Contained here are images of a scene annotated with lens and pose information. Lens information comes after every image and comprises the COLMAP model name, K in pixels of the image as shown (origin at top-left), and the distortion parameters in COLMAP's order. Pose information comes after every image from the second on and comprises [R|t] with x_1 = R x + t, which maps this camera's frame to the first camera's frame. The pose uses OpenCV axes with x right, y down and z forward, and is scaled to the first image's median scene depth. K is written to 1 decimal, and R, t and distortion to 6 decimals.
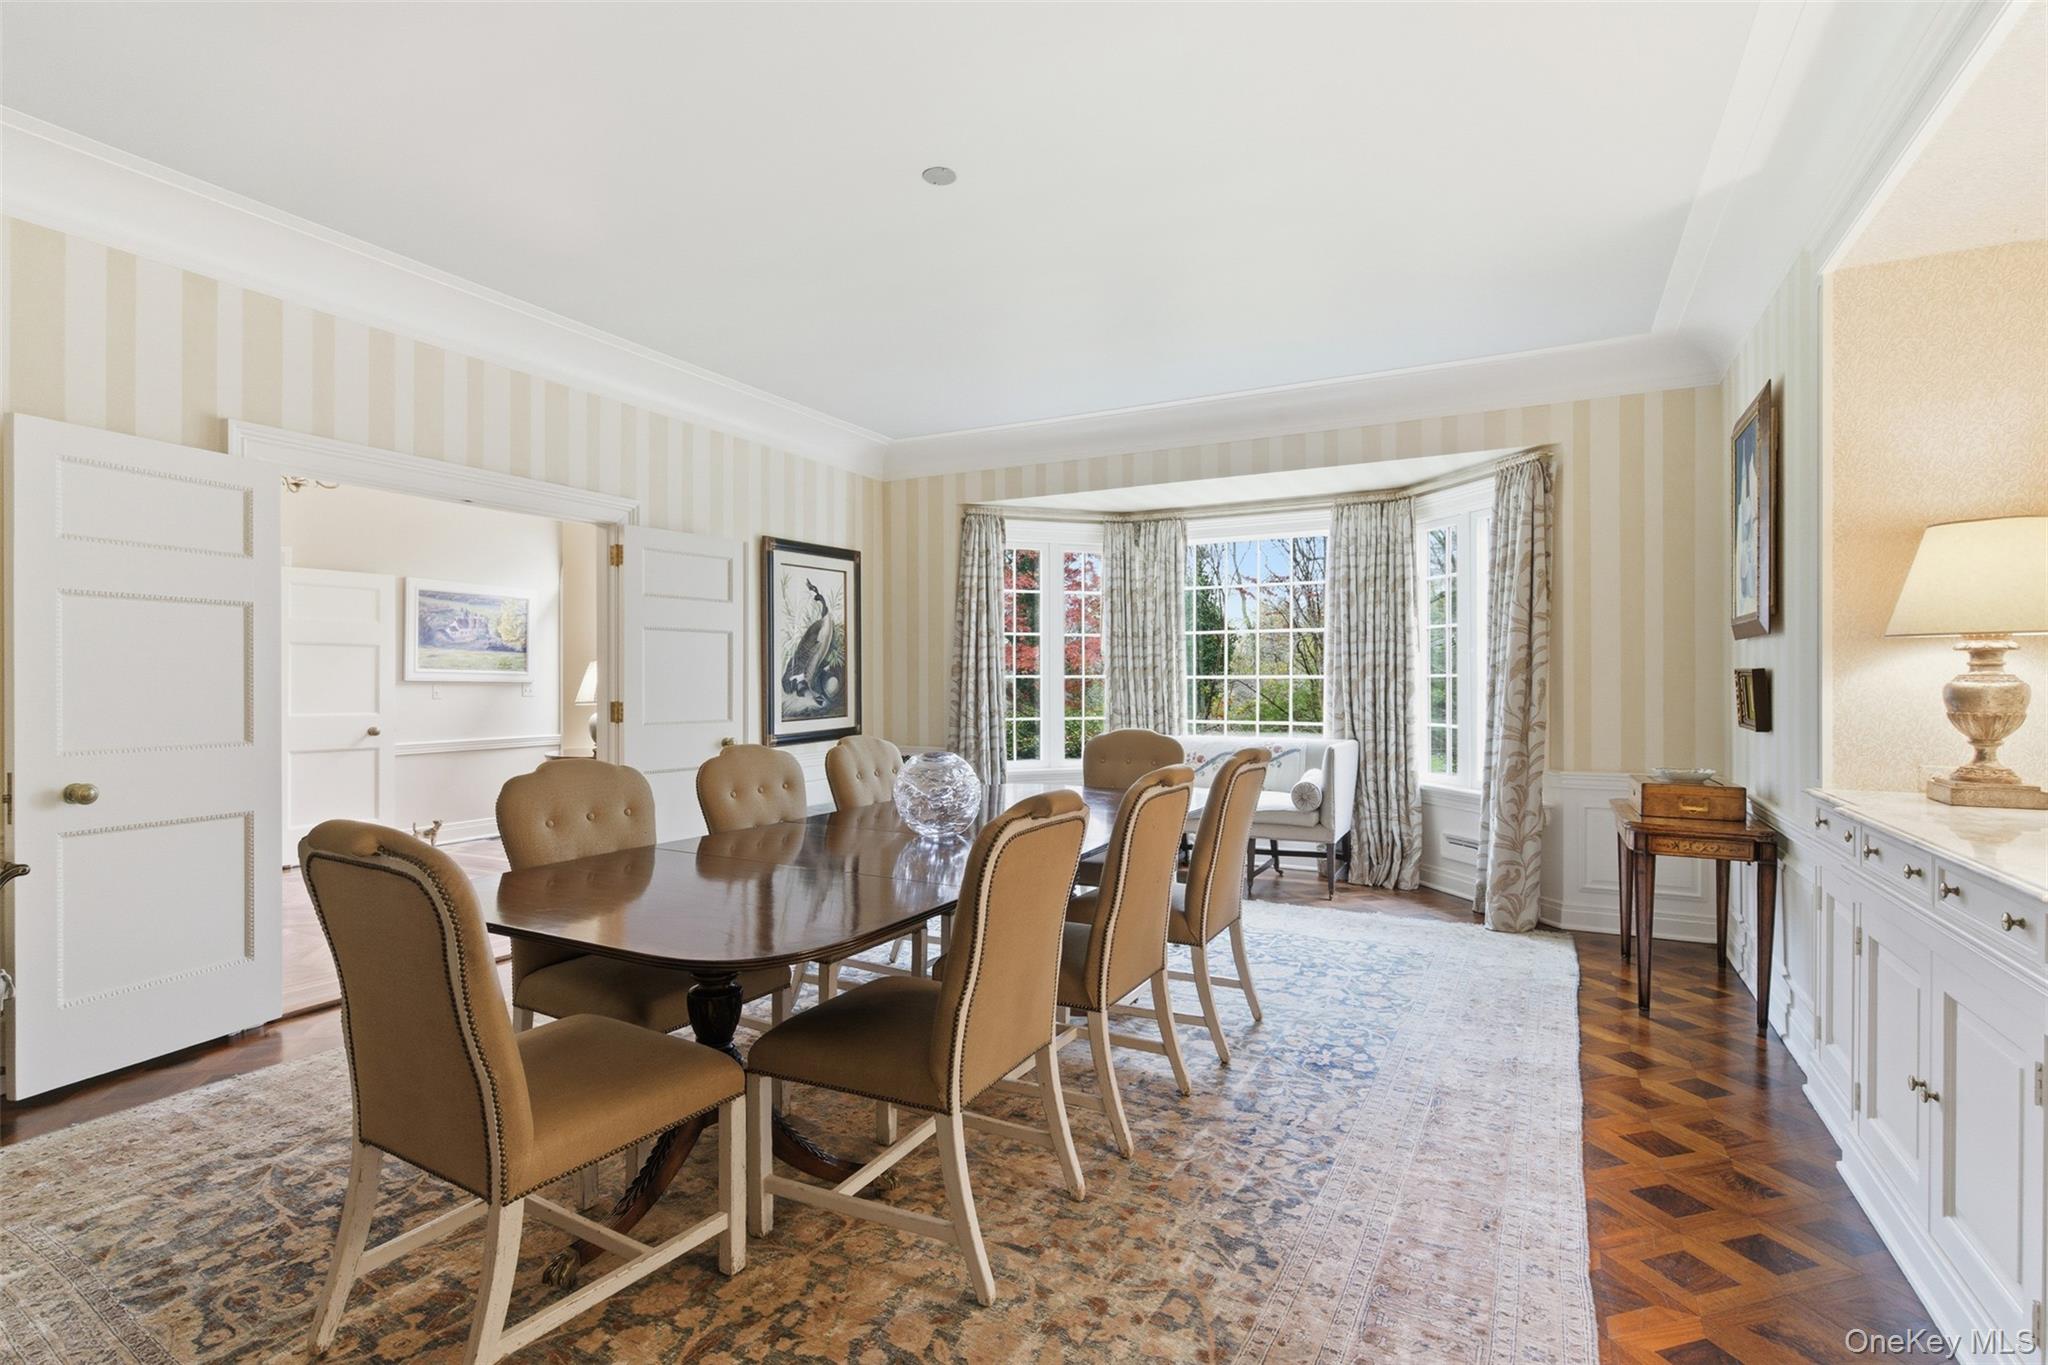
lens RADIAL K [[936.7, 0, 1037.1], [0, 936.7, 680.3], [0, 0, 1]] dist [-0.001052, 0.000557]
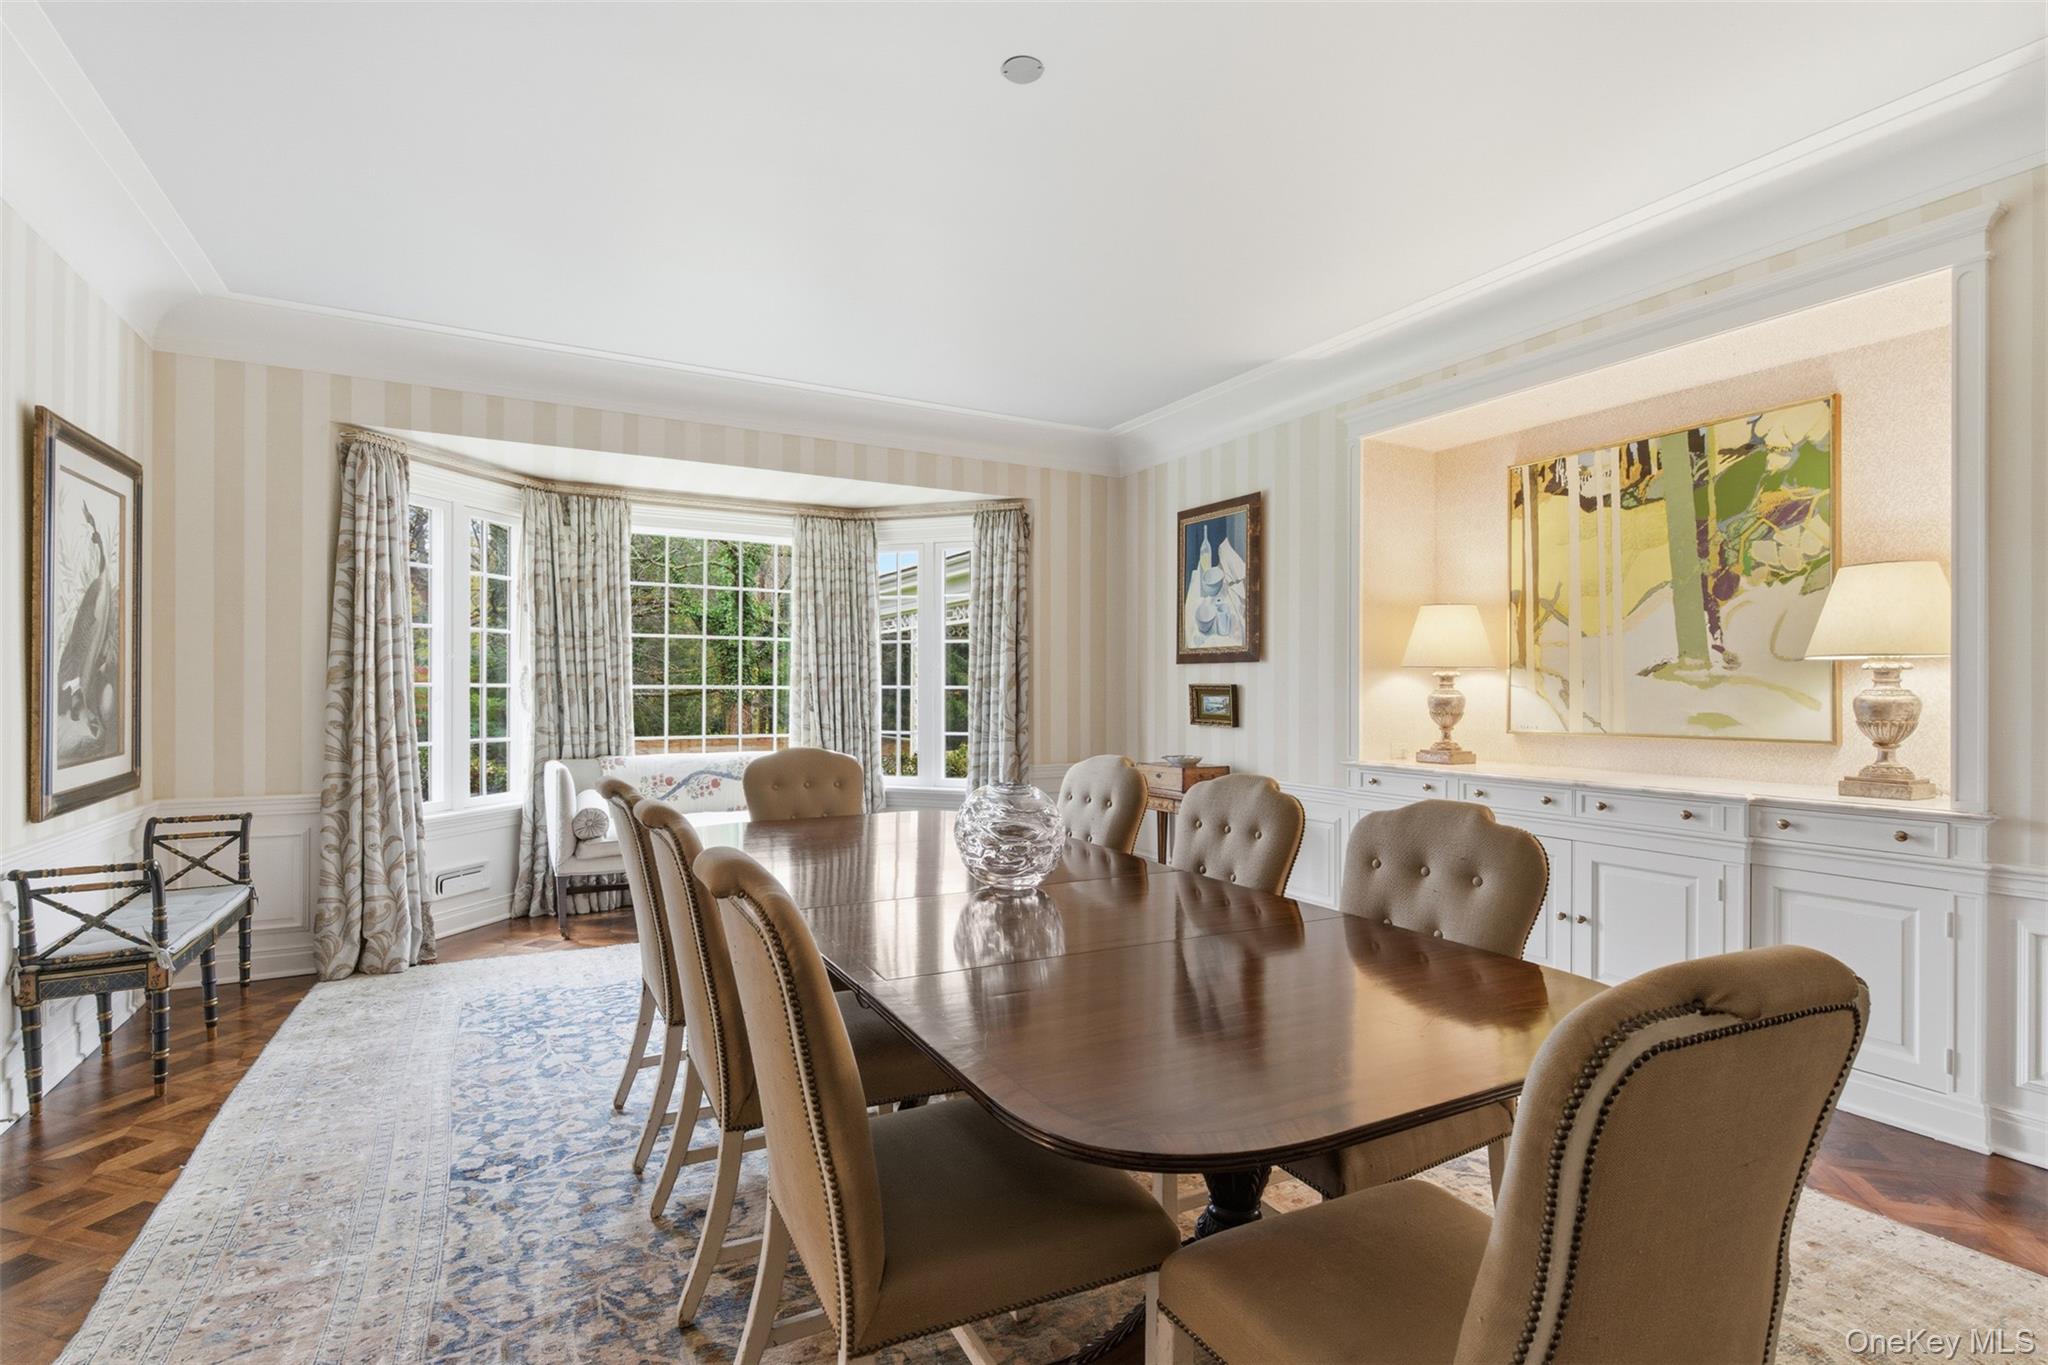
lens RADIAL K [[936.7, 0, 1012.4], [0, 936.7, 694.0], [0, 0, 1]] dist [-0.001052, 0.000557]
pose [[0.578529, -0.000409, 0.815662, -0.361370], [-0.002785, 0.999993, 0.002477, -0.000128], [-0.815657, -0.003705, 0.578524, 0.243464]]
